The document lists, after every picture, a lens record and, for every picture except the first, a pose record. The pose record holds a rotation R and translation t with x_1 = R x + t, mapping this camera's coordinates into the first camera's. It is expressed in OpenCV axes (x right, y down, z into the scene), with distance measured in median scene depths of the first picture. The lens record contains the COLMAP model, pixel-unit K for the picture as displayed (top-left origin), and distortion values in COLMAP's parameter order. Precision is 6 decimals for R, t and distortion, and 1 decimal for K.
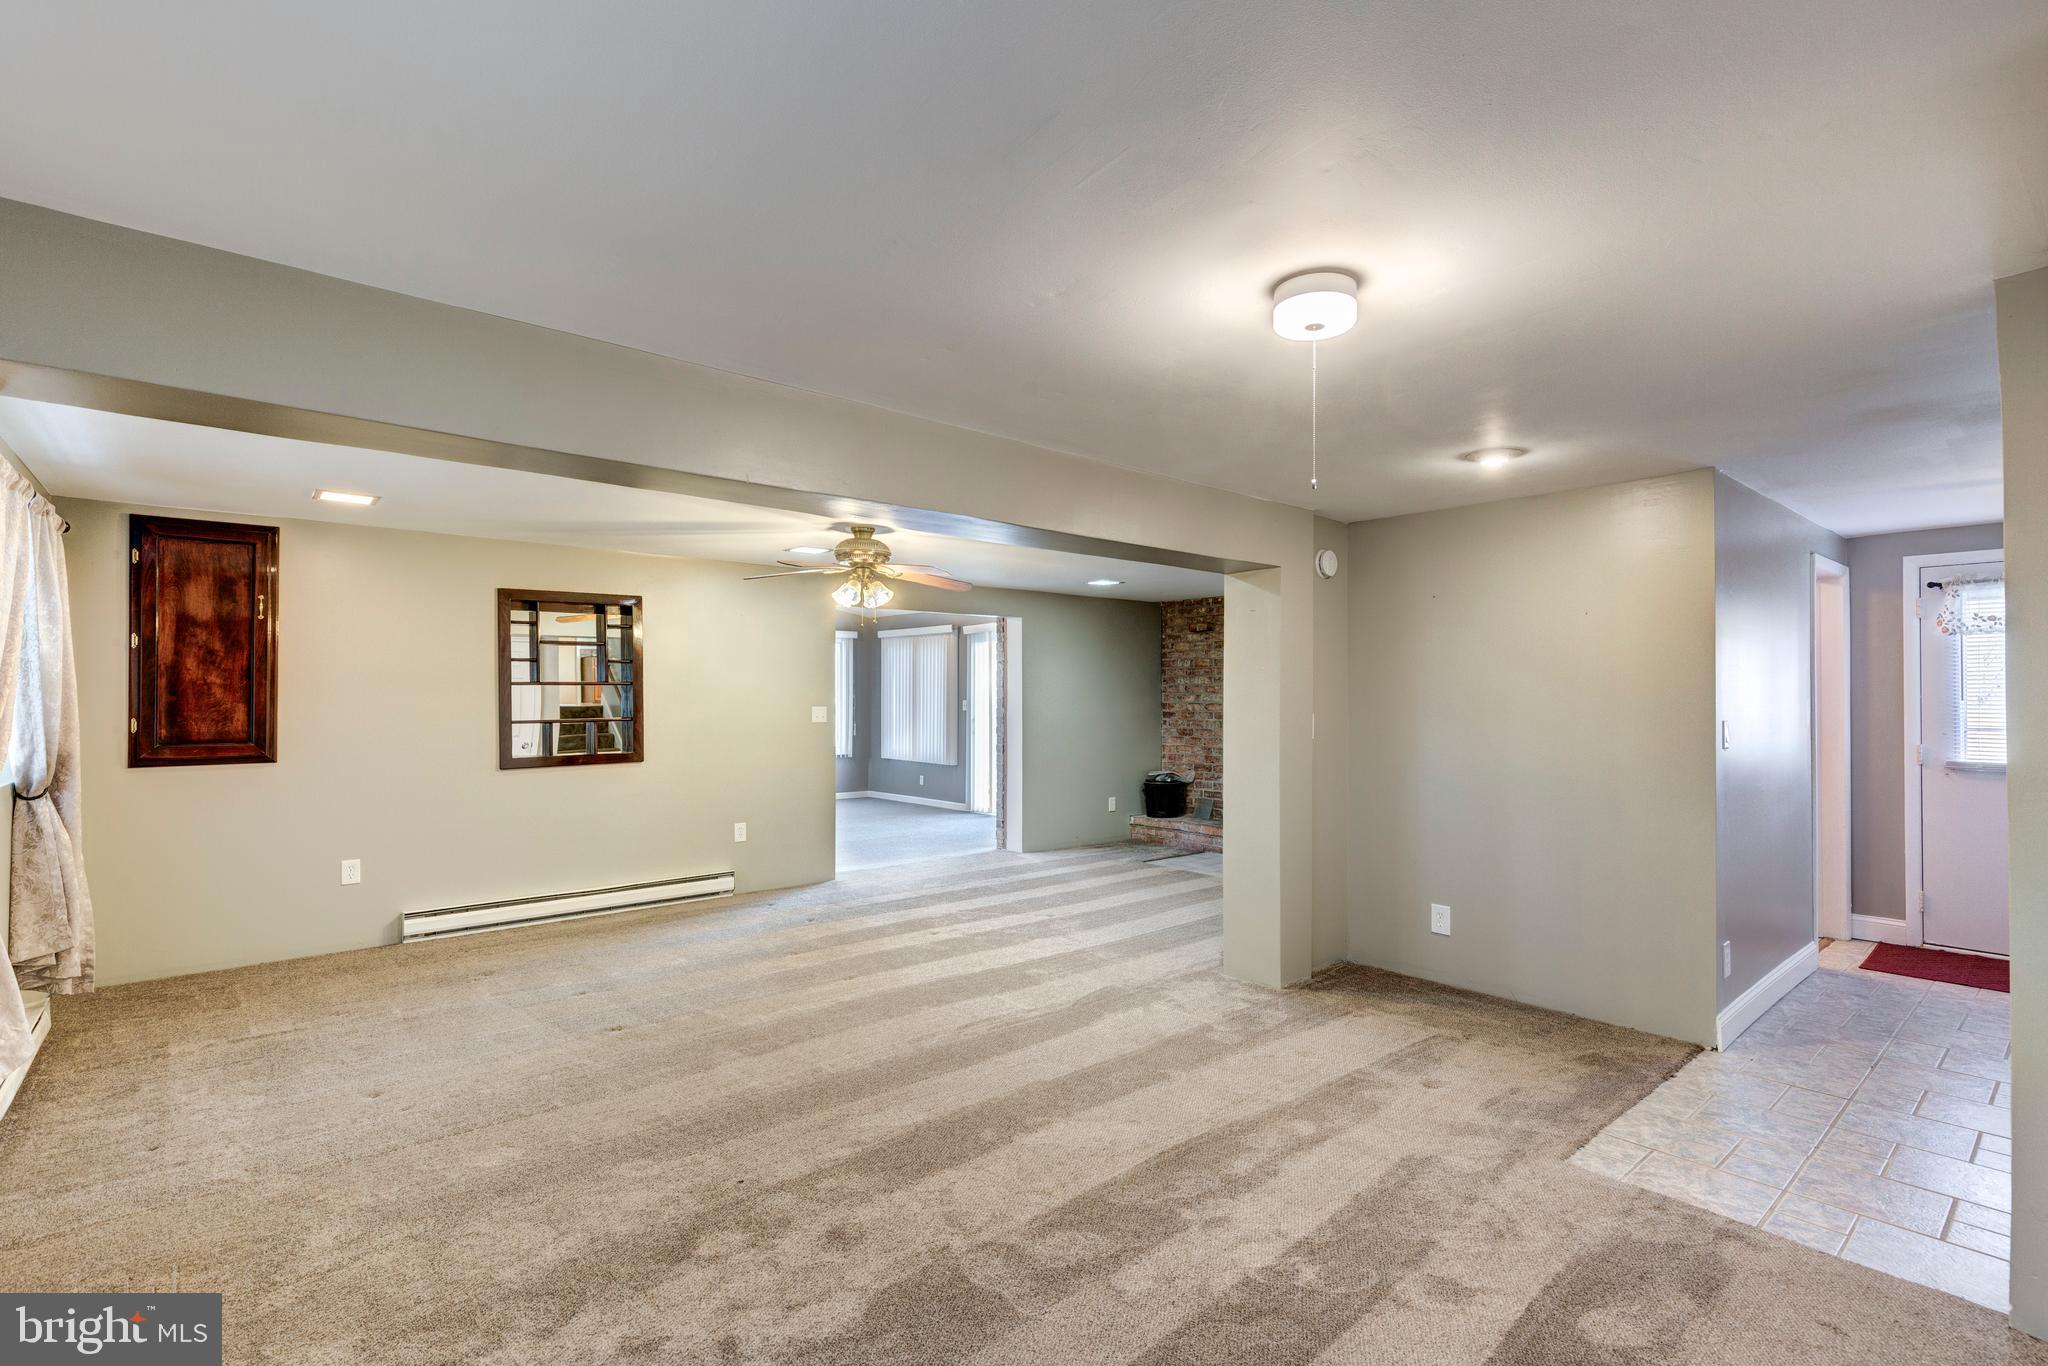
lens RADIAL K [[945.6, 0, 1035.6], [0, 945.6, 684.5], [0, 0, 1]] dist [0.007997, -0.003644]
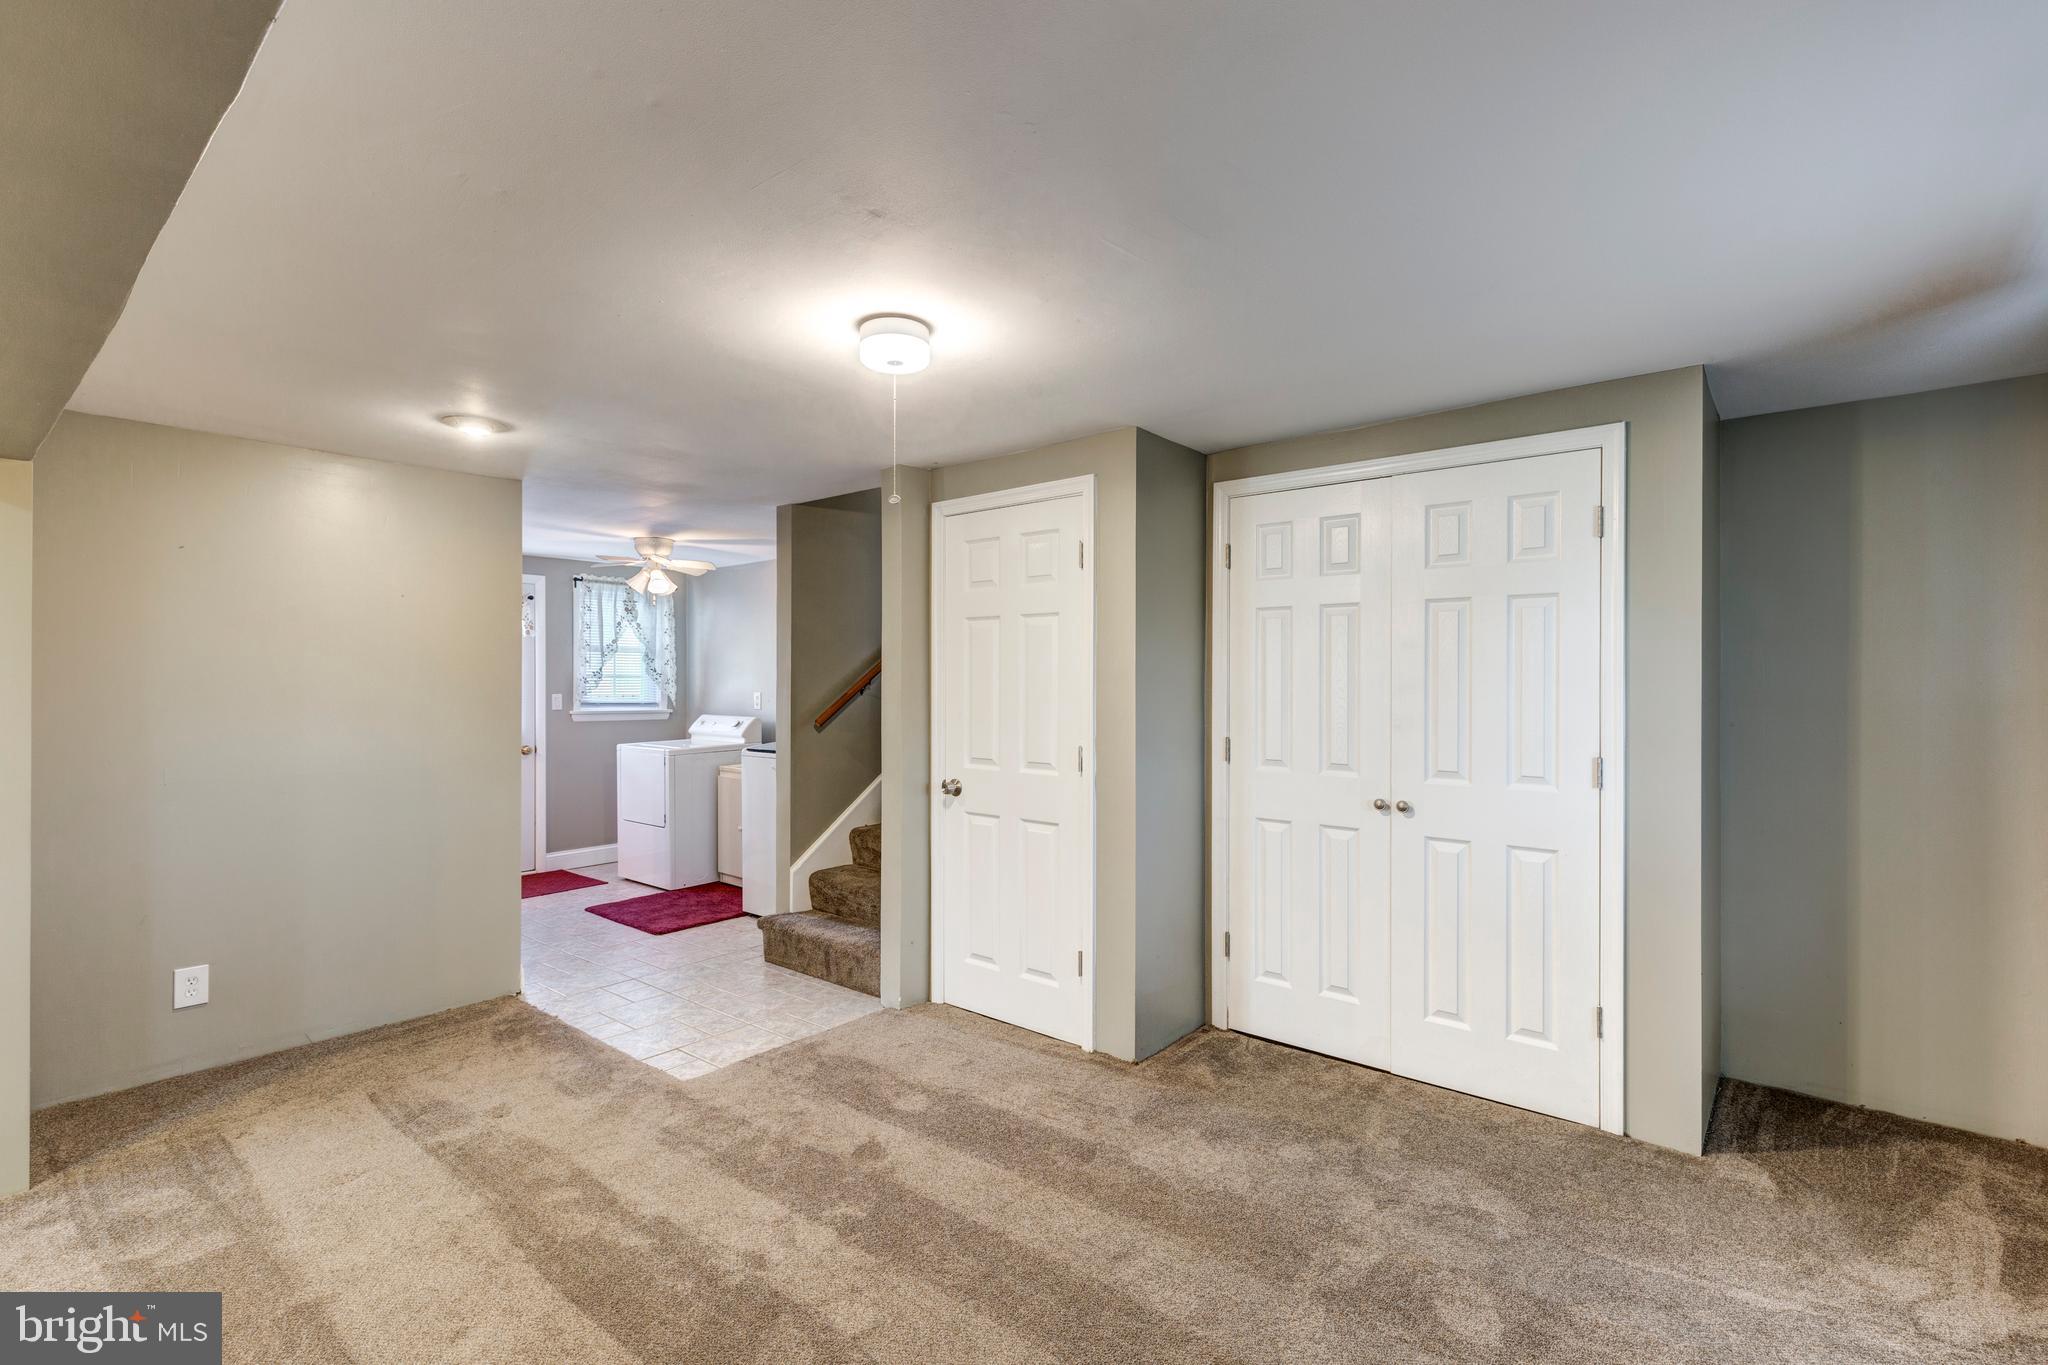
lens RADIAL K [[945.6, 0, 1017.9], [0, 945.6, 683.3], [0, 0, 1]] dist [0.007997, -0.003644]
pose [[-0.164069, -0.002111, 0.986447, -0.422691], [-0.007929, 0.999968, 0.000821, 0.007889], [-0.986417, -0.007687, -0.164081, 0.514804]]
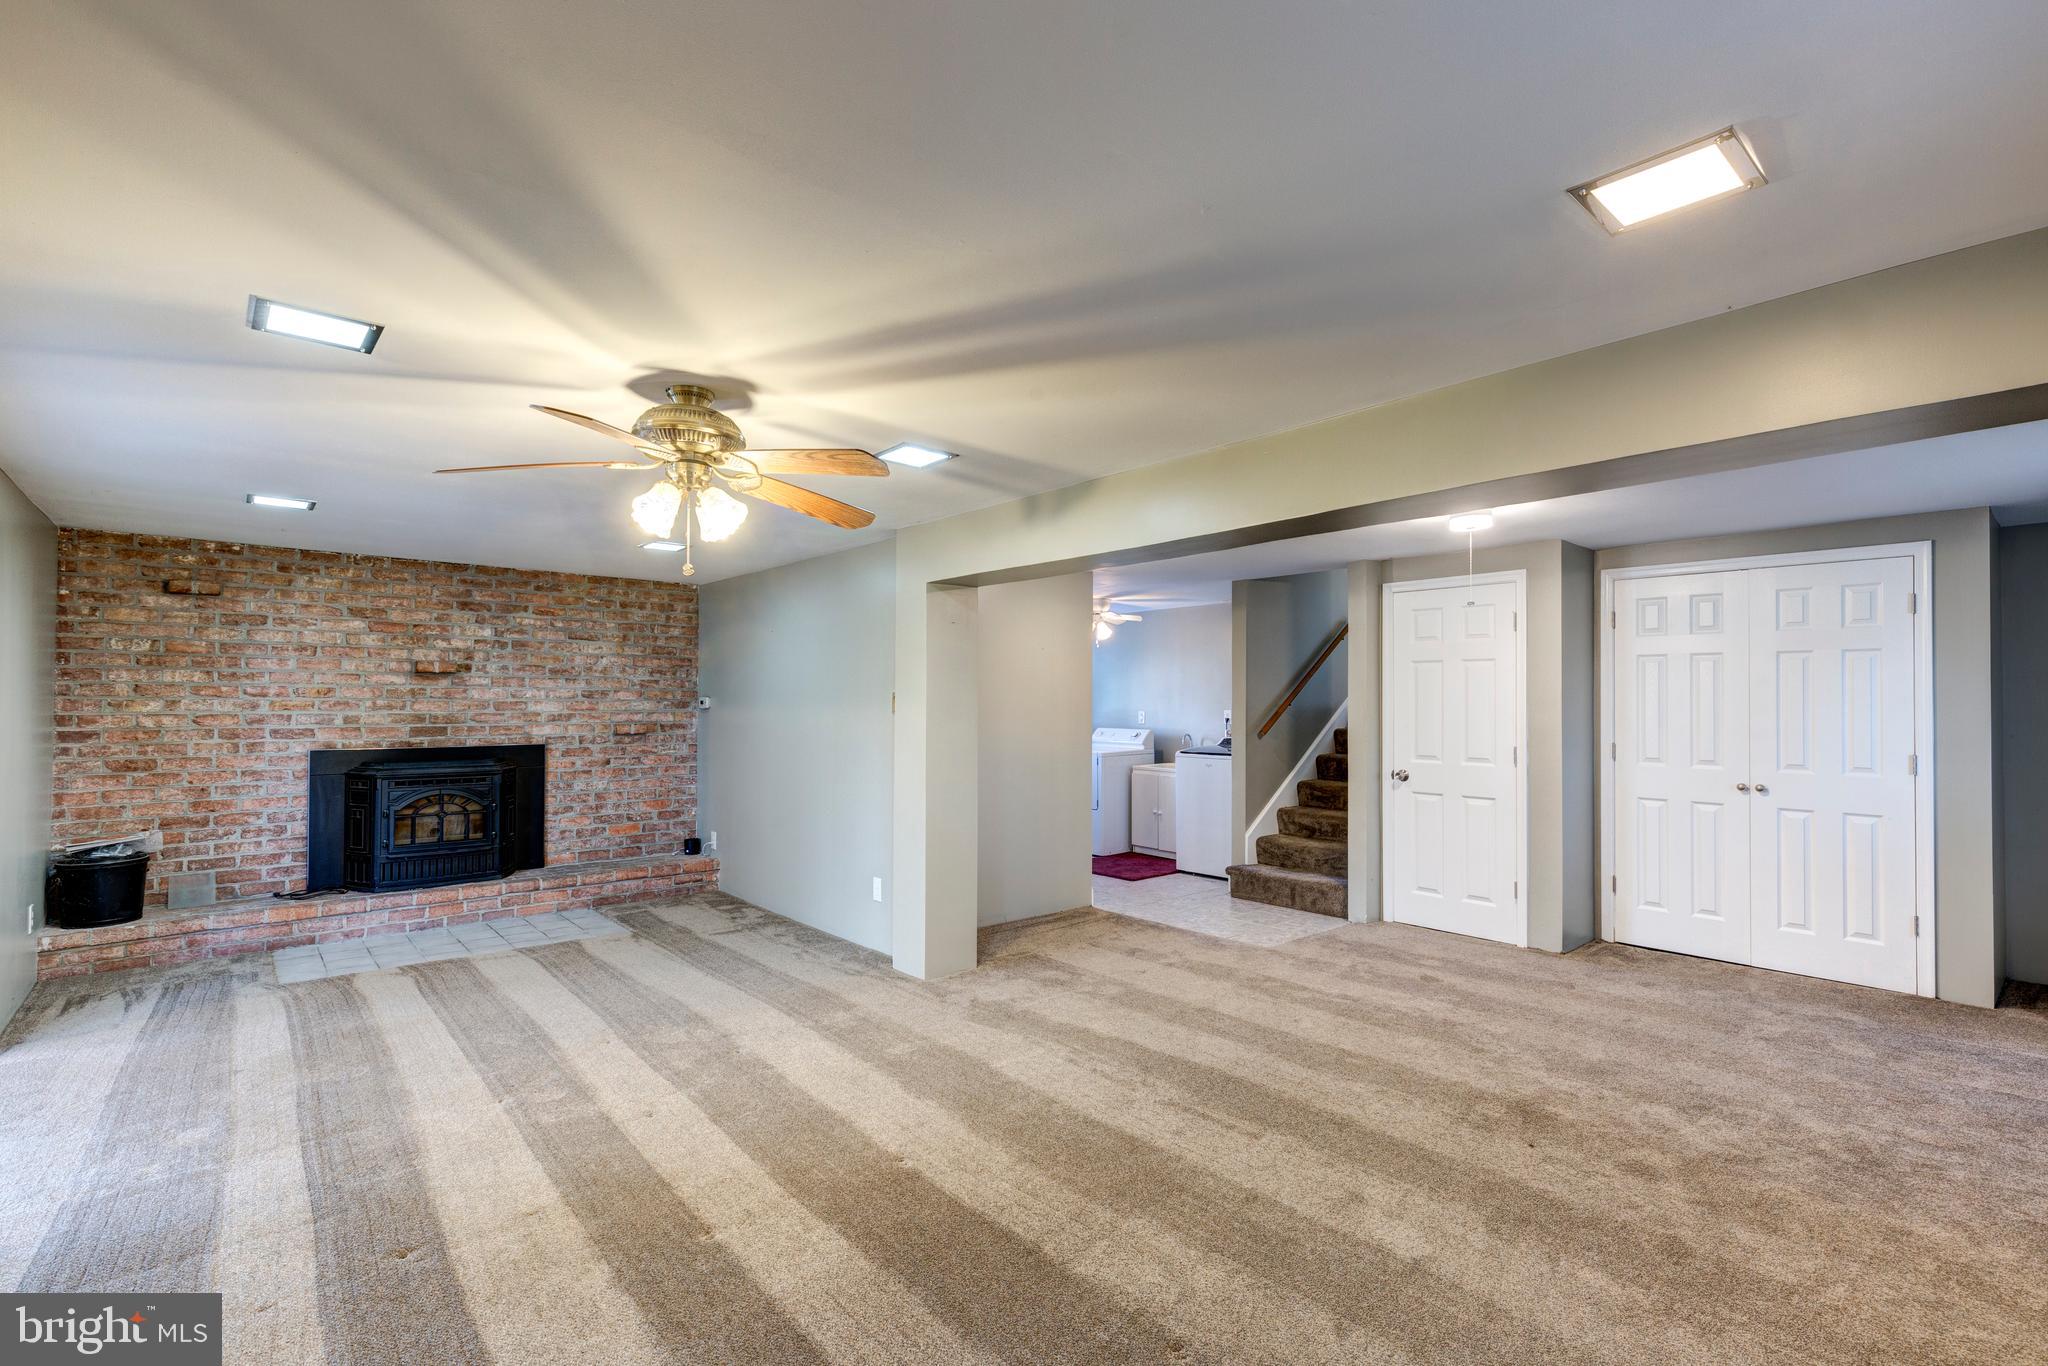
lens RADIAL K [[945.6, 0, 1002.1], [0, 945.6, 689.0], [0, 0, 1]] dist [0.007997, -0.003644]
pose [[0.000128, 0.013925, 0.999903, -0.871686], [-0.012340, 0.999827, -0.013922, 0.011893], [-0.999924, -0.012337, 0.000300, 0.999851]]
